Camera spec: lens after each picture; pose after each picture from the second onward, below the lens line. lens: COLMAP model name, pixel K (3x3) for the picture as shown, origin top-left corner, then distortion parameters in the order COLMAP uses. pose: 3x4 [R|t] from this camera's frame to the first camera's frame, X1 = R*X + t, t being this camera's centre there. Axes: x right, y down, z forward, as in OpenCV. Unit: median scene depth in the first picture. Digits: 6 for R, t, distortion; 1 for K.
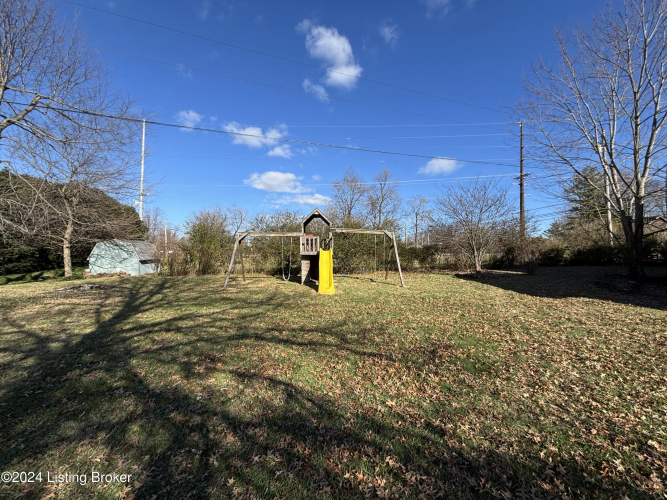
lens RADIAL K [[271.5, 0, 332.9], [0, 271.5, 250.5], [0, 0, 1]] dist [0.000925, 0.000070]
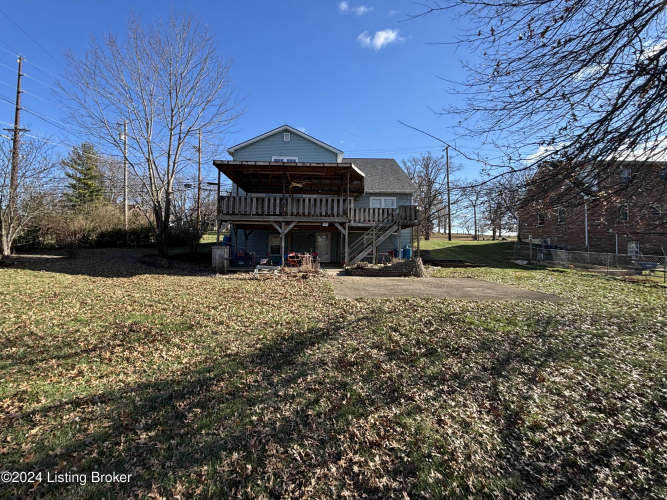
lens RADIAL K [[326.6, 0, 332.4], [0, 326.6, 250.0], [0, 0, 1]] dist [-0.000400, 0.000026]
pose [[0.110091, -0.009907, 0.993872, -0.227252], [-0.046400, 0.998809, 0.015096, 0.008066], [-0.992838, -0.047777, 0.109500, 0.050227]]
